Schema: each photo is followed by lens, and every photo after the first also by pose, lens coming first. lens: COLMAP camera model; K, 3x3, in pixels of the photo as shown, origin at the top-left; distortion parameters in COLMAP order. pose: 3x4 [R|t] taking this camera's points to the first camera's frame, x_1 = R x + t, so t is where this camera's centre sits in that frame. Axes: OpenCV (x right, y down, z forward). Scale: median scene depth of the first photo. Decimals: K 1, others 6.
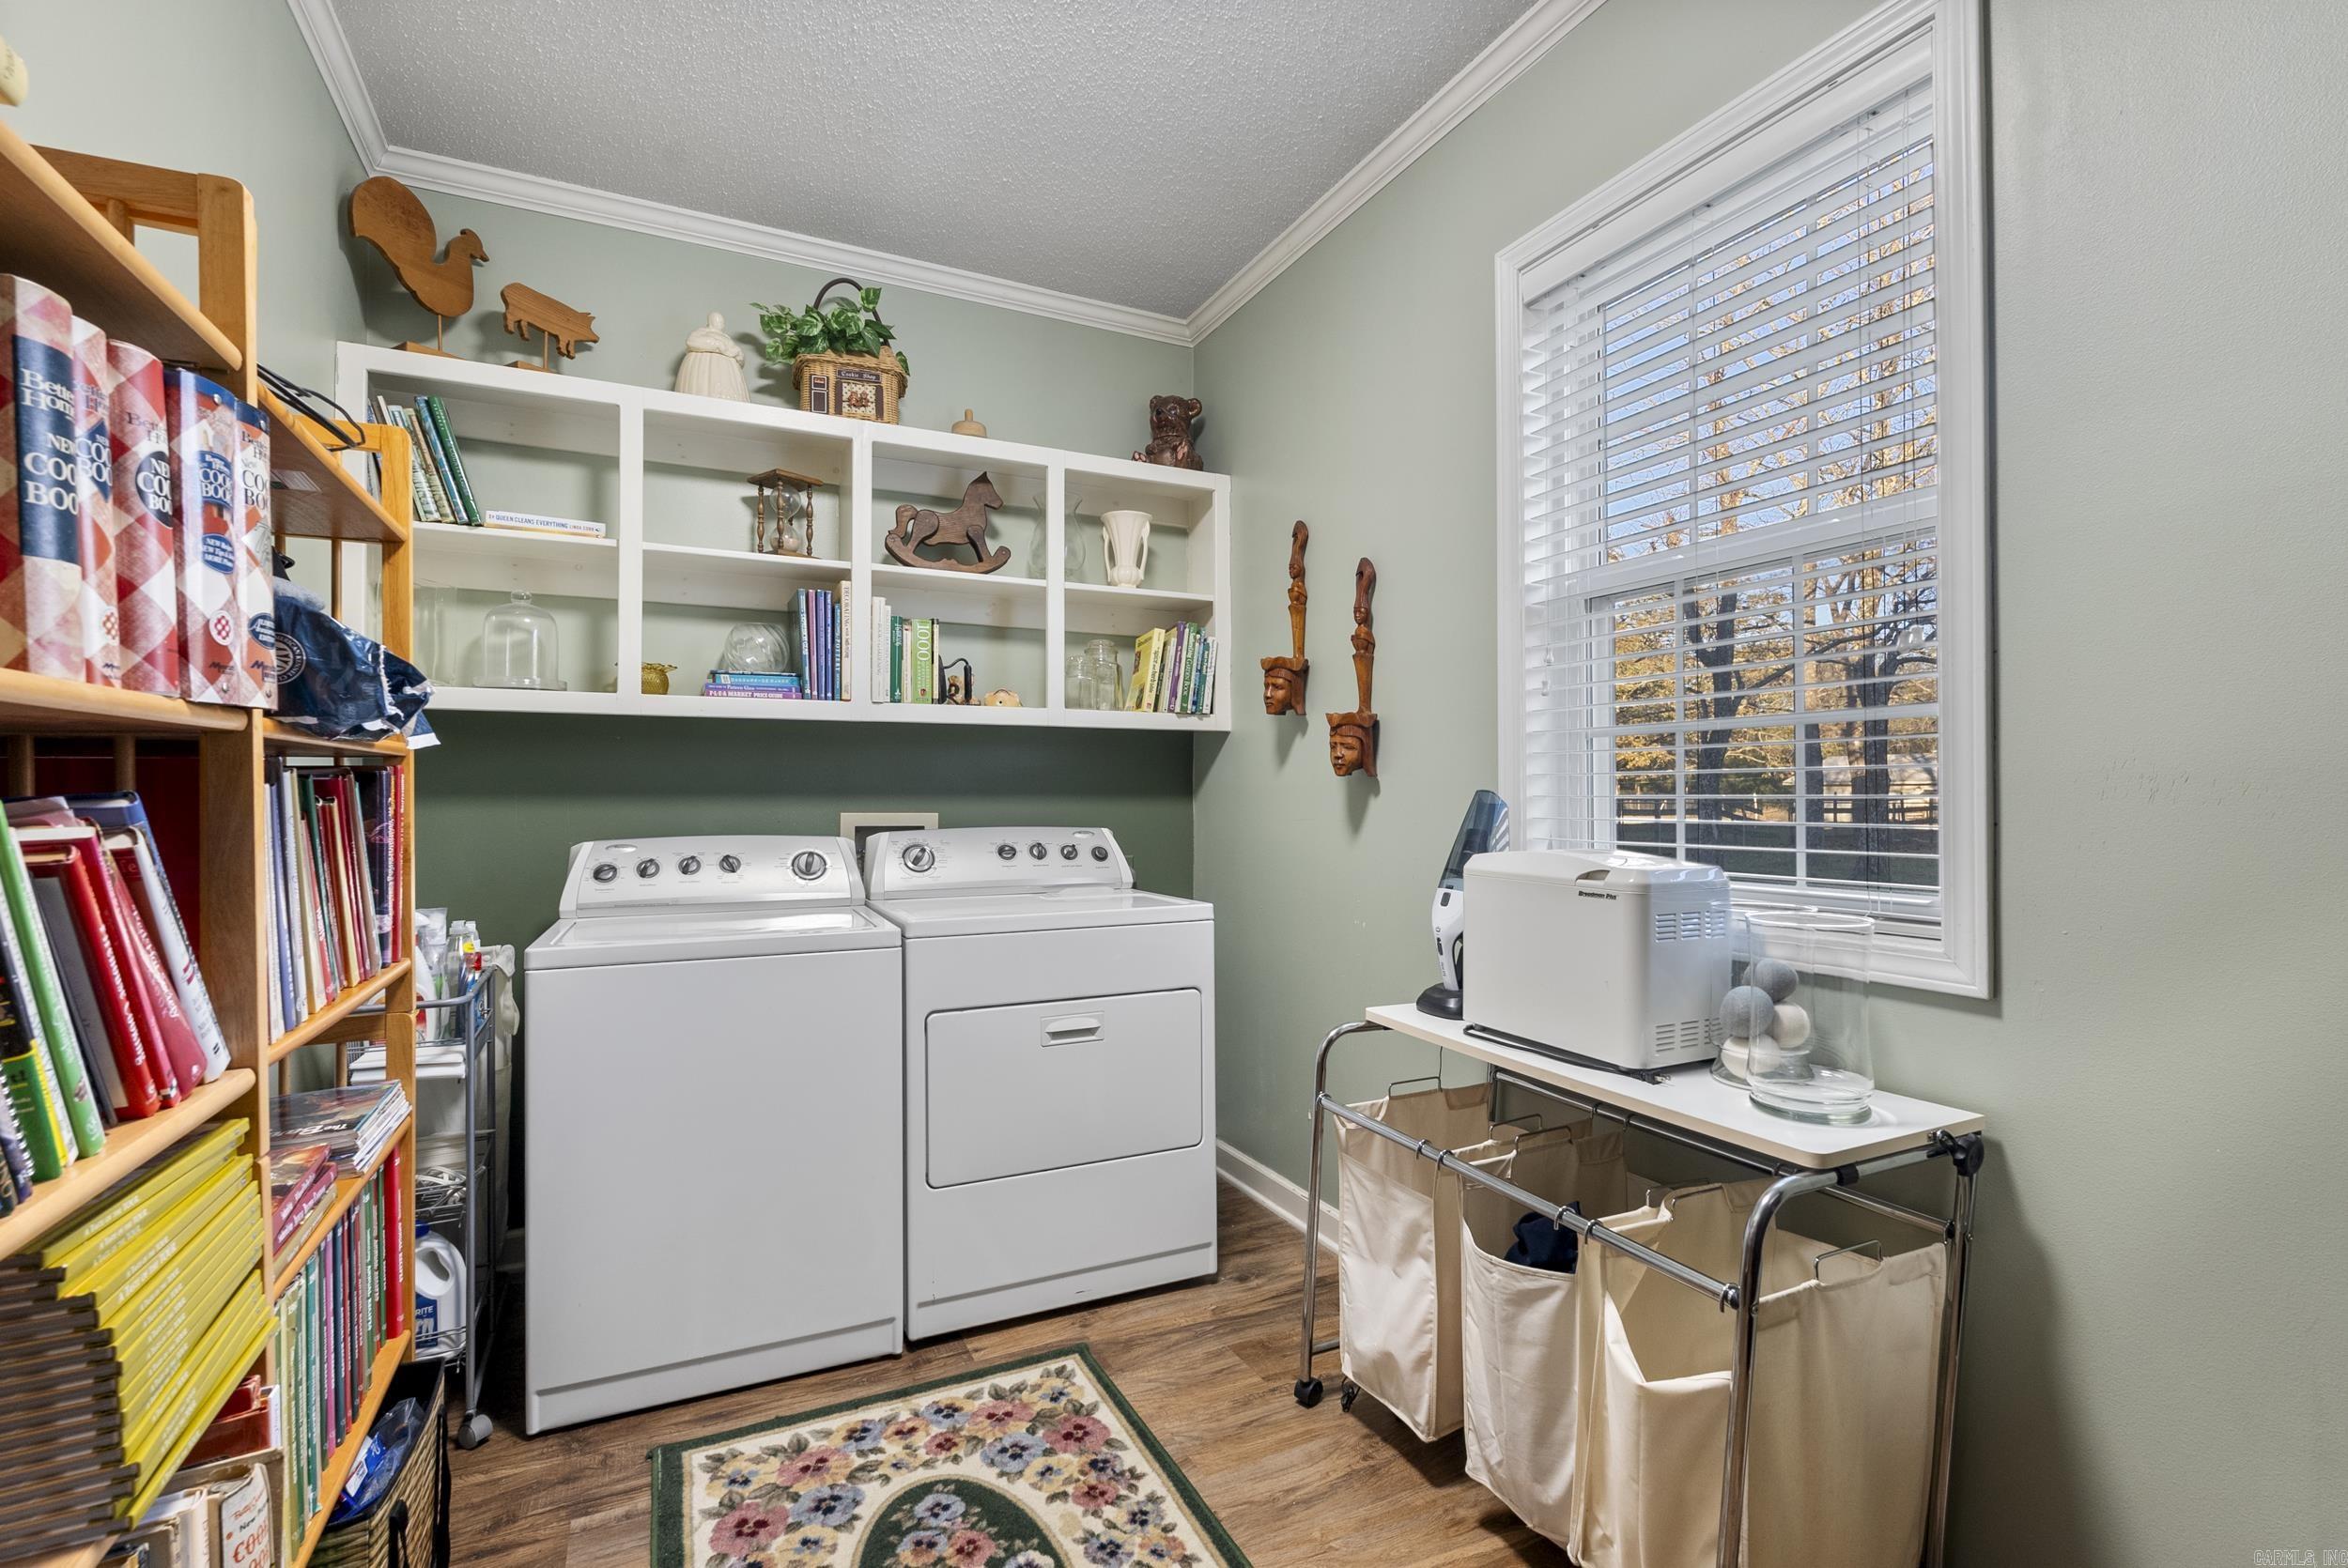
lens RADIAL K [[1038.0, 0, 1175.3], [0, 1038.0, 791.0], [0, 0, 1]] dist [-0.008544, 0.000070]
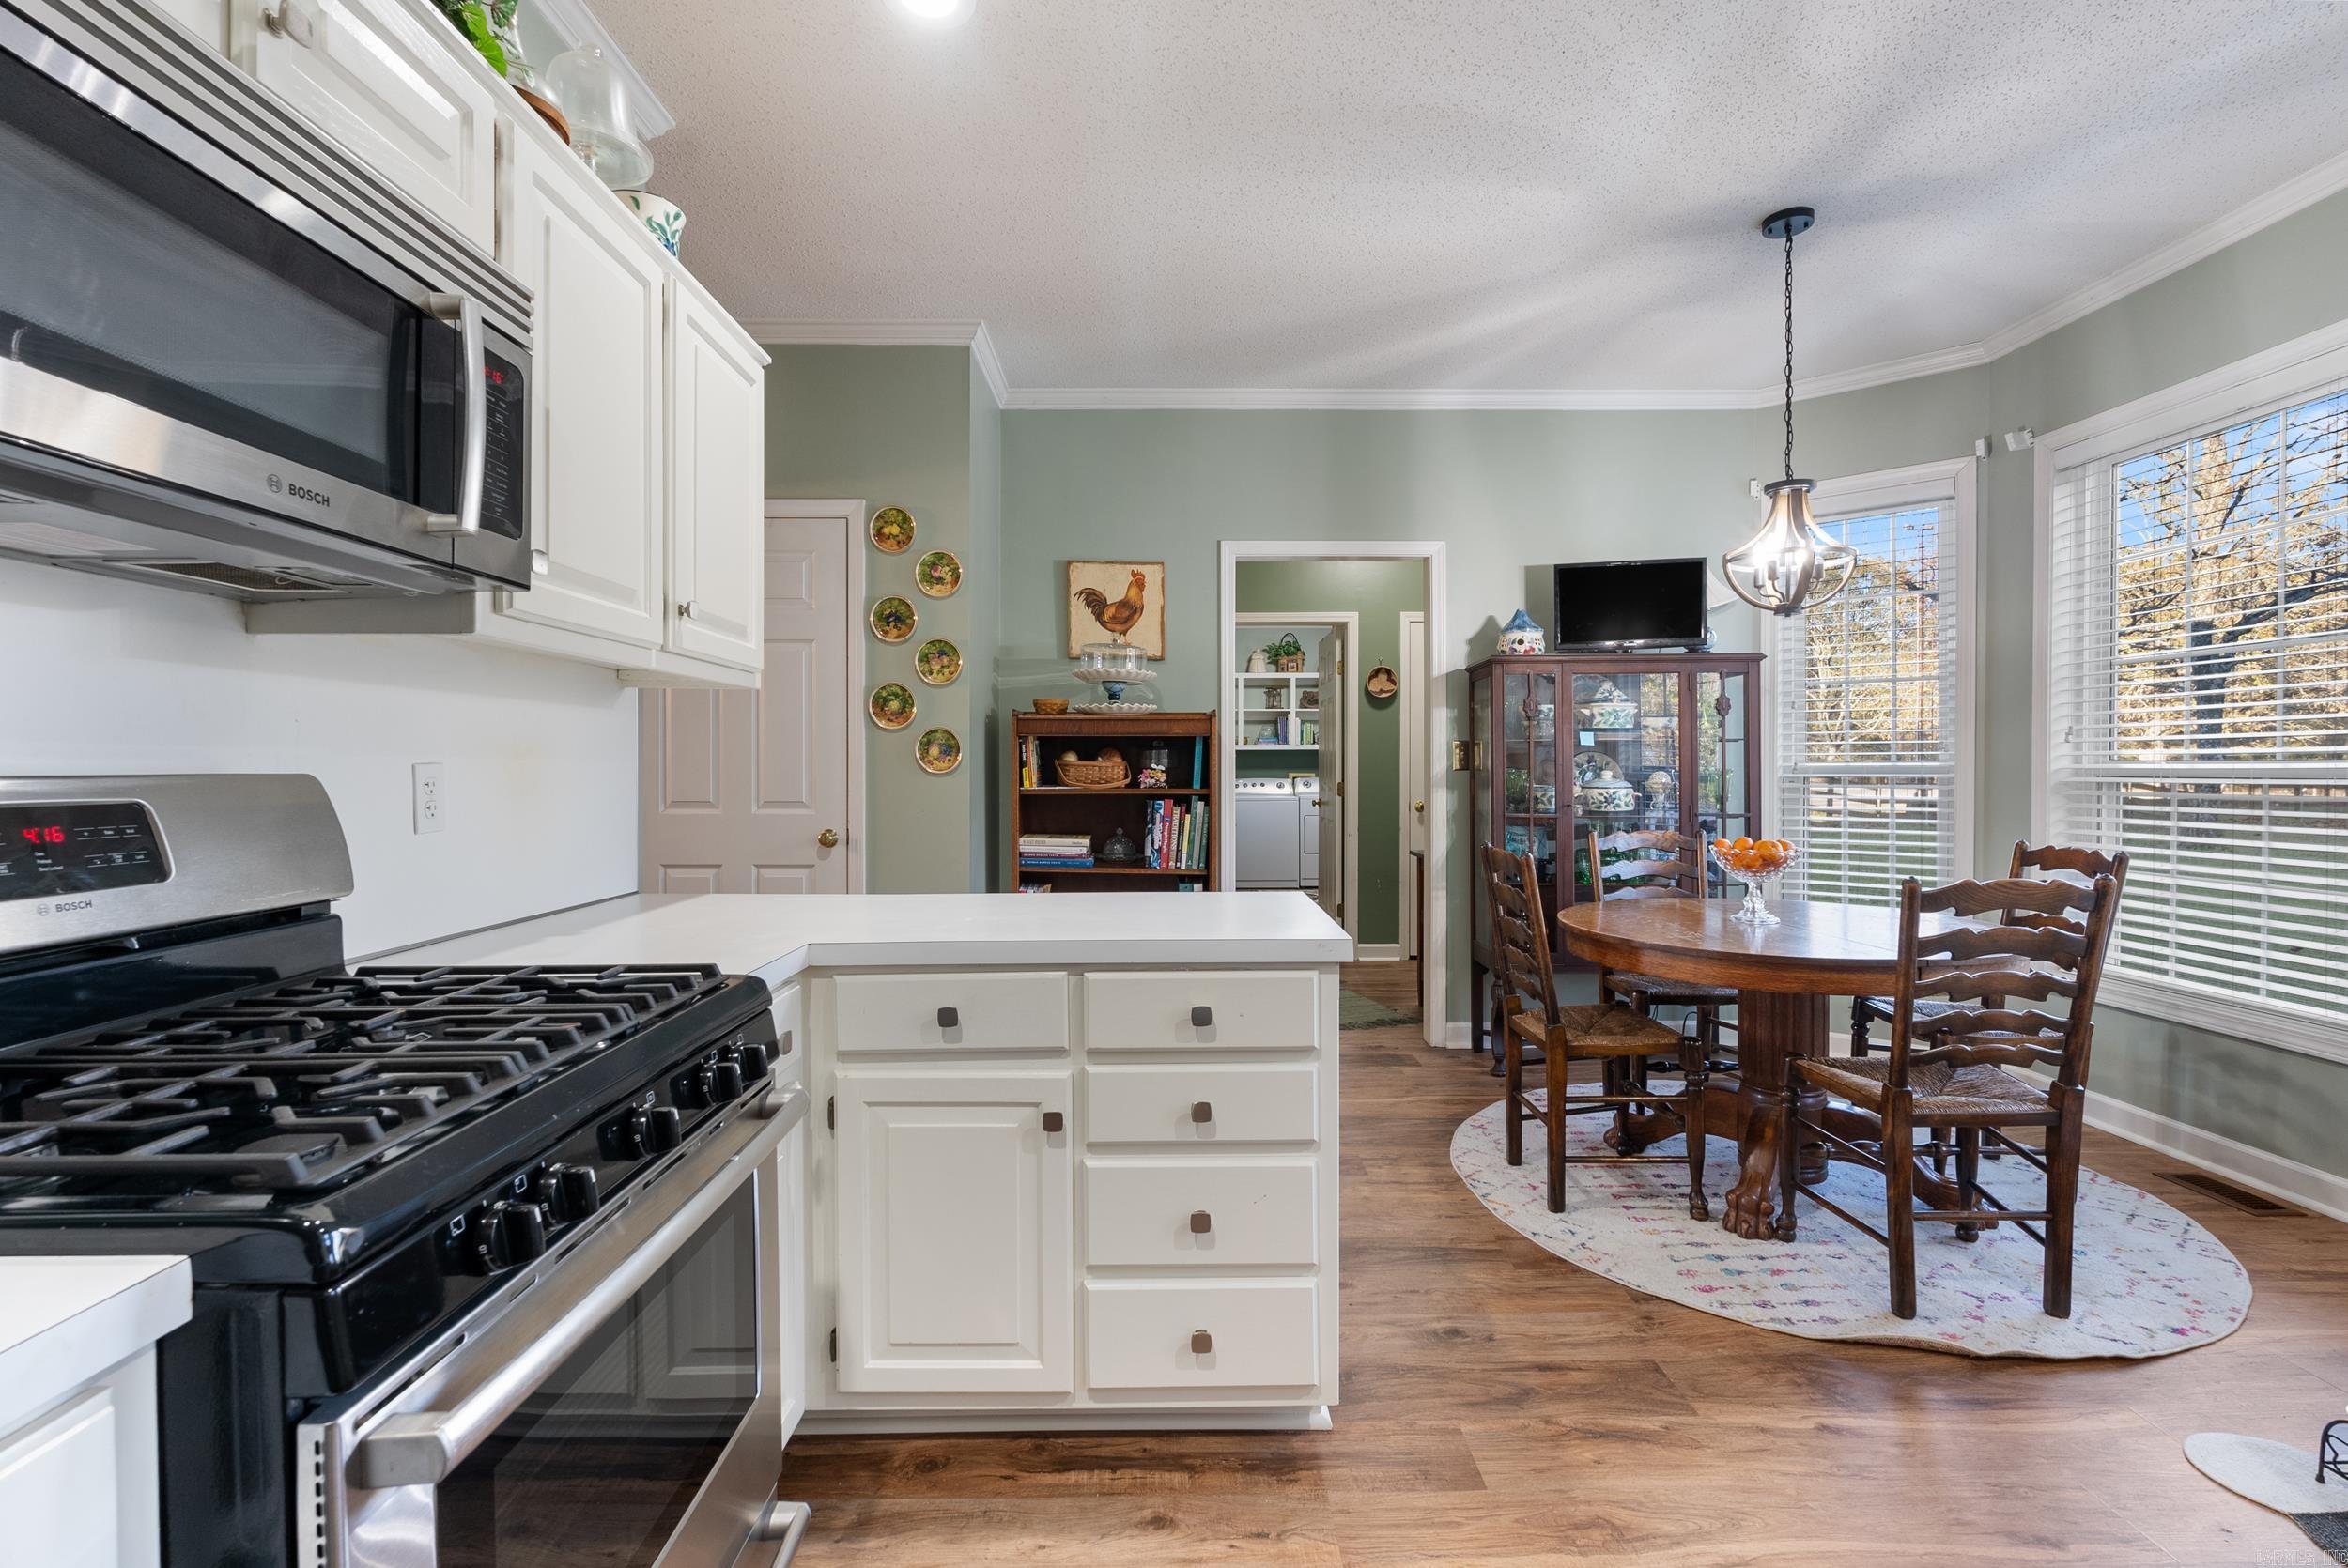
lens RADIAL K [[1046.1, 0, 1174.9], [0, 1046.1, 775.9], [0, 0, 1]] dist [-0.002942, -0.000256]
pose [[0.900725, -0.000322, -0.434389, 1.032102], [0.004580, 0.999951, 0.008757, -0.004225], [0.434365, -0.009877, 0.900683, -2.809577]]
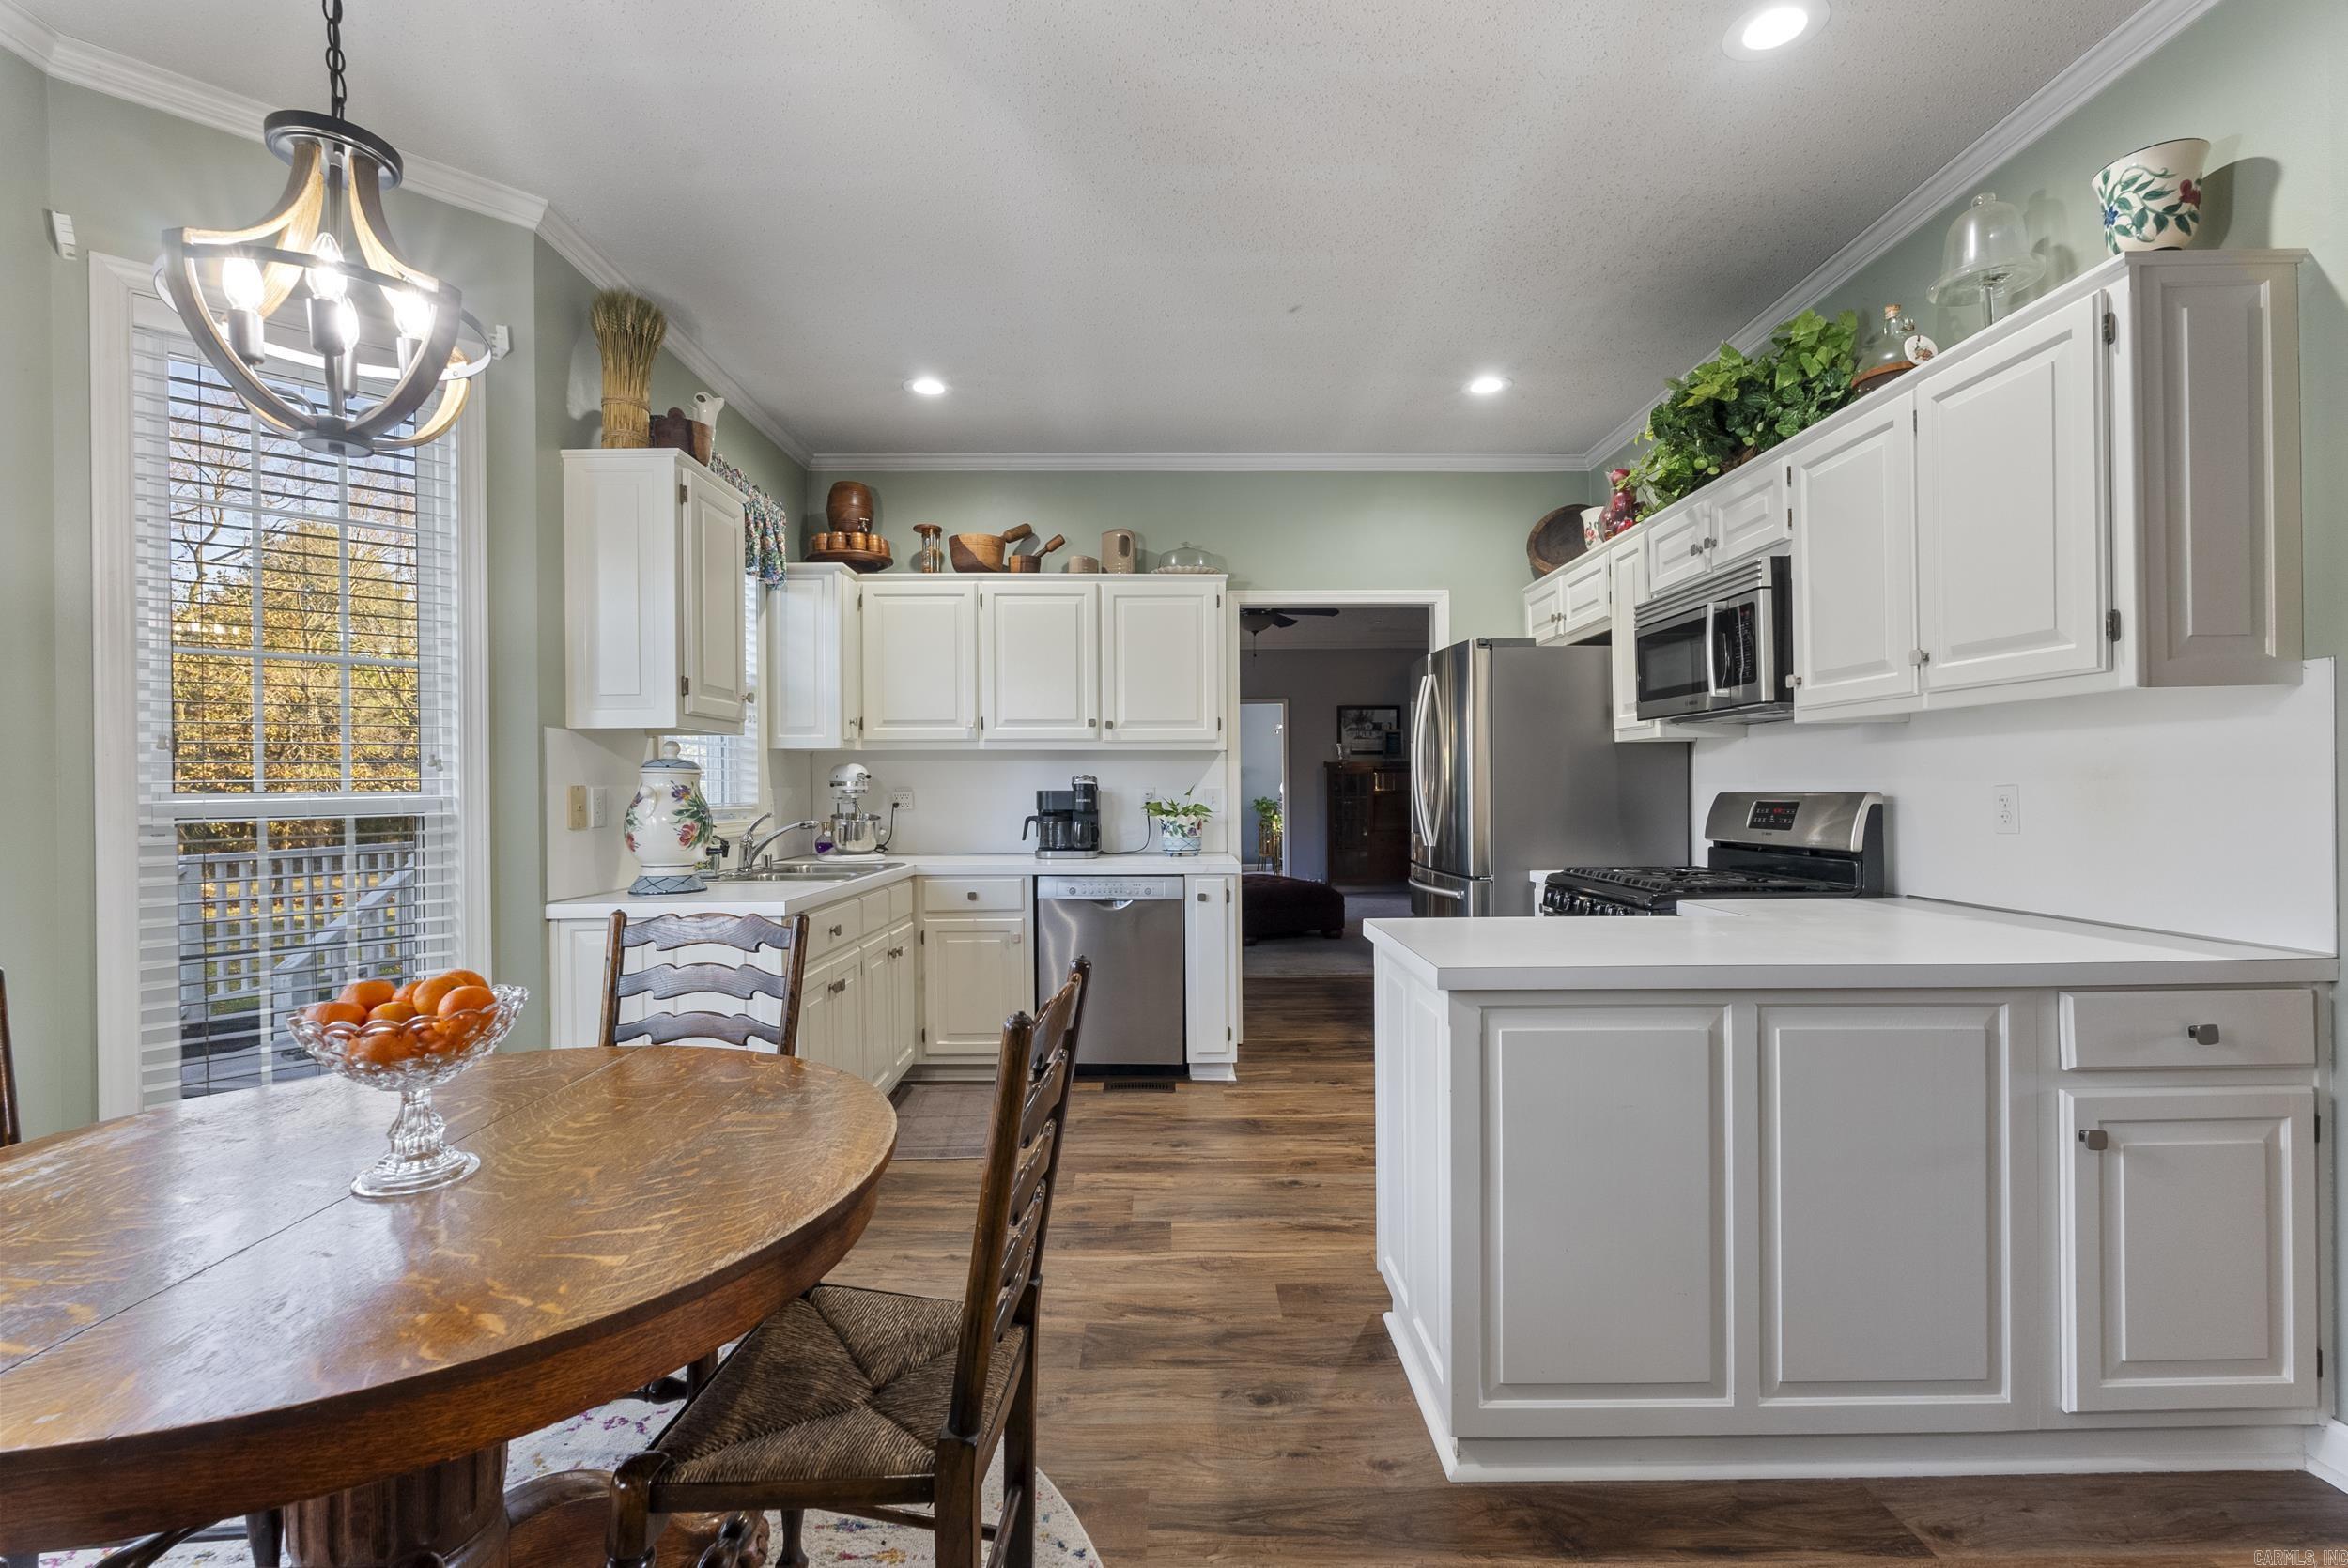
lens RADIAL K [[1033.7, 0, 1174.0], [0, 1033.7, 784.0], [0, 0, 1]] dist [-0.009777, 0.000462]
pose [[-0.899587, 0.008978, 0.436649, 0.602902], [0.006268, 0.999951, -0.007648, -0.007052], [-0.436696, -0.004144, -0.899600, -1.293966]]
